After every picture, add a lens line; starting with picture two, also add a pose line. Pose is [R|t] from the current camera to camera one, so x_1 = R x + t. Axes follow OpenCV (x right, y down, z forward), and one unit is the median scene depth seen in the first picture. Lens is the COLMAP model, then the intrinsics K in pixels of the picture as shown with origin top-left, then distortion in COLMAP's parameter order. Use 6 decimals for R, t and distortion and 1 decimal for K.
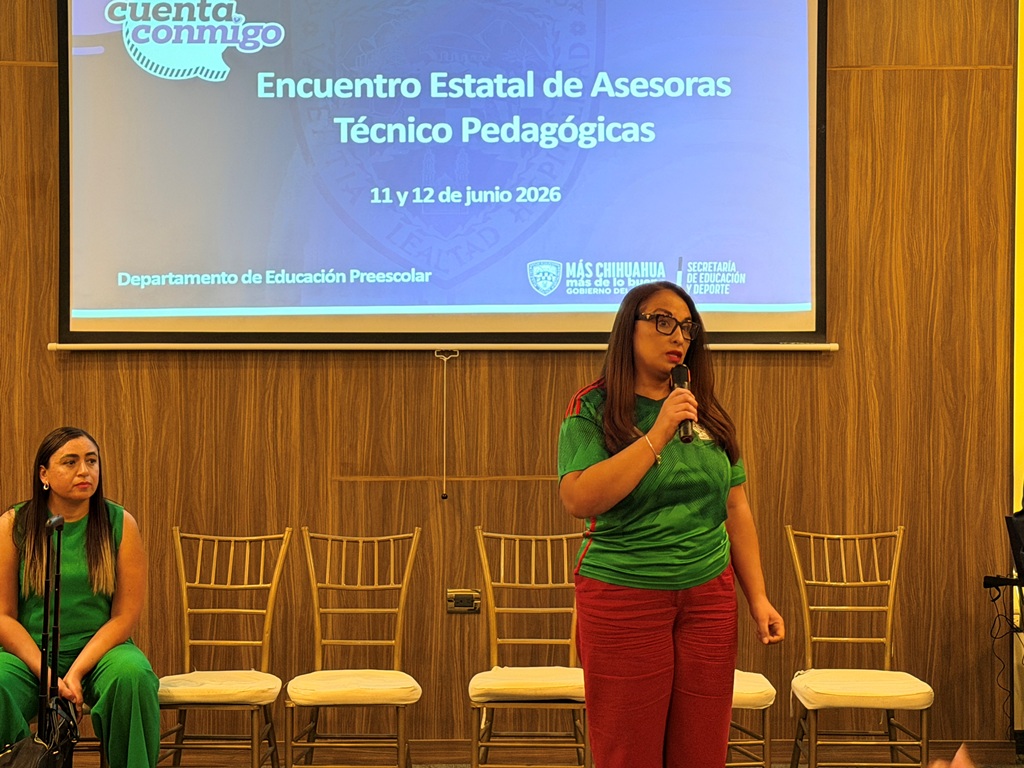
lens RADIAL K [[2064.8, 0, 512.0], [0, 2064.8, 384.0], [0, 0, 1]] dist [0.127655, 0.273771]
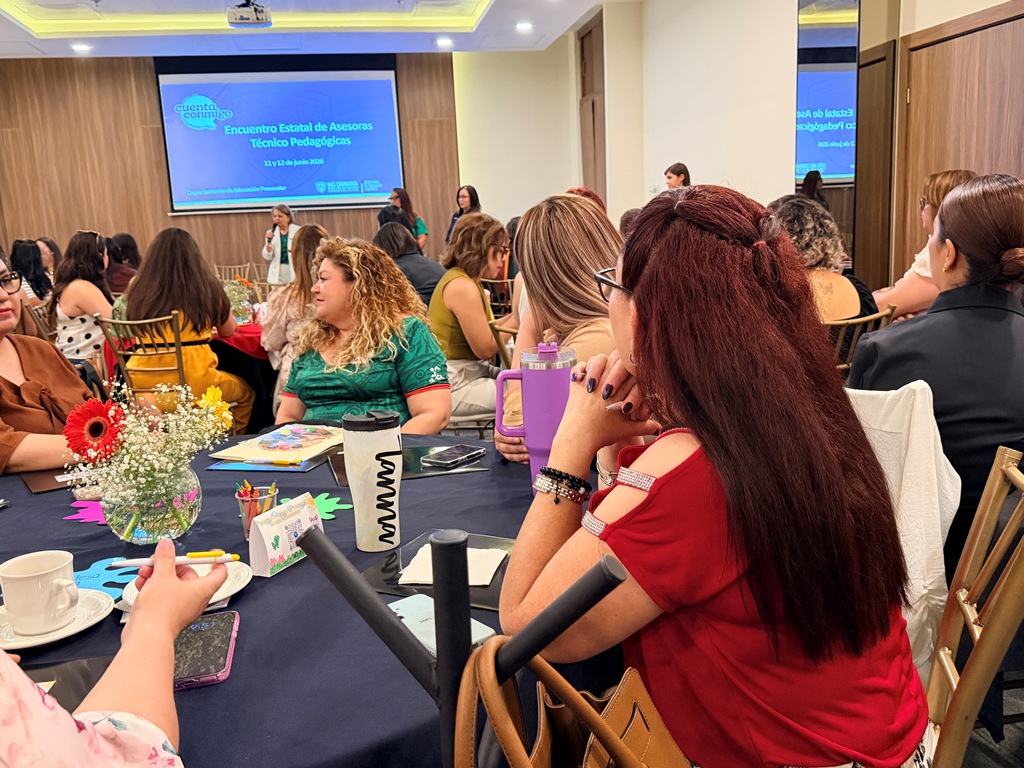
lens RADIAL K [[896.3, 0, 512.0], [0, 896.3, 384.0], [0, 0, 1]] dist [0.158015, -0.288497]
pose [[0.985775, -0.078242, 0.148747, 0.077565], [0.053152, 0.984738, 0.165728, 0.035870], [-0.159444, -0.155464, 0.974889, -0.537580]]
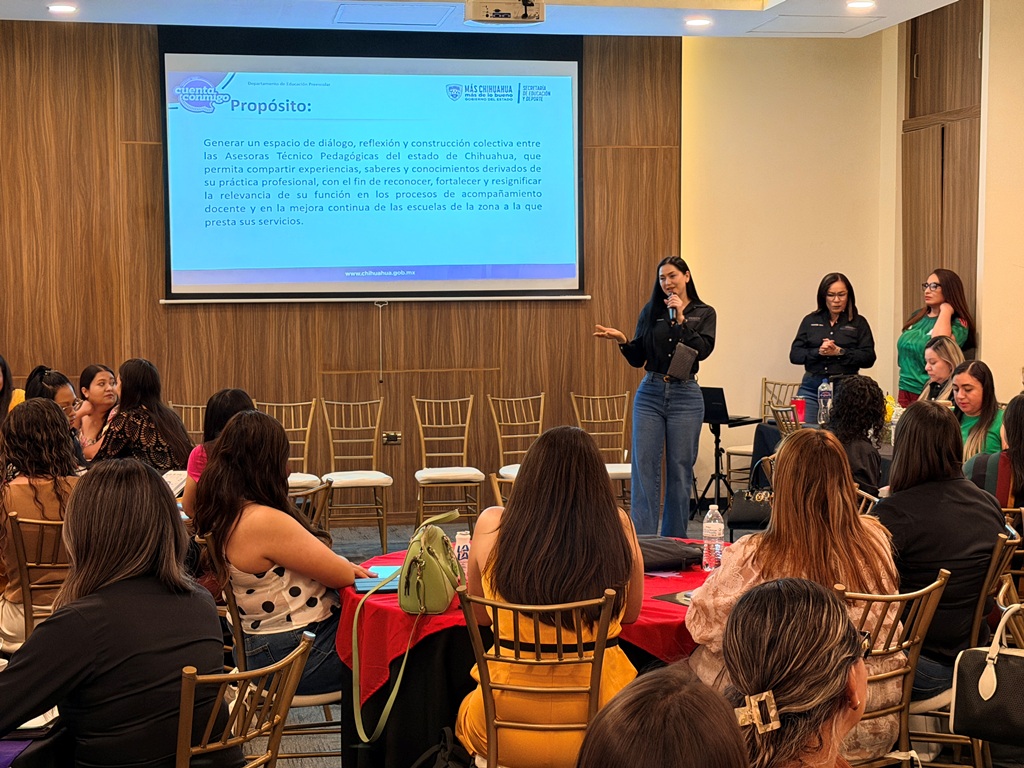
lens RADIAL K [[1723.6, 0, 524.1], [0, 1723.6, 382.0], [0, 0, 1]] dist [0.155621, -0.019545]
pose [[0.987152, -0.018544, 0.158702, -0.150380], [0.010019, 0.998472, 0.054350, -0.026877], [-0.159467, -0.052062, 0.985829, -0.528588]]
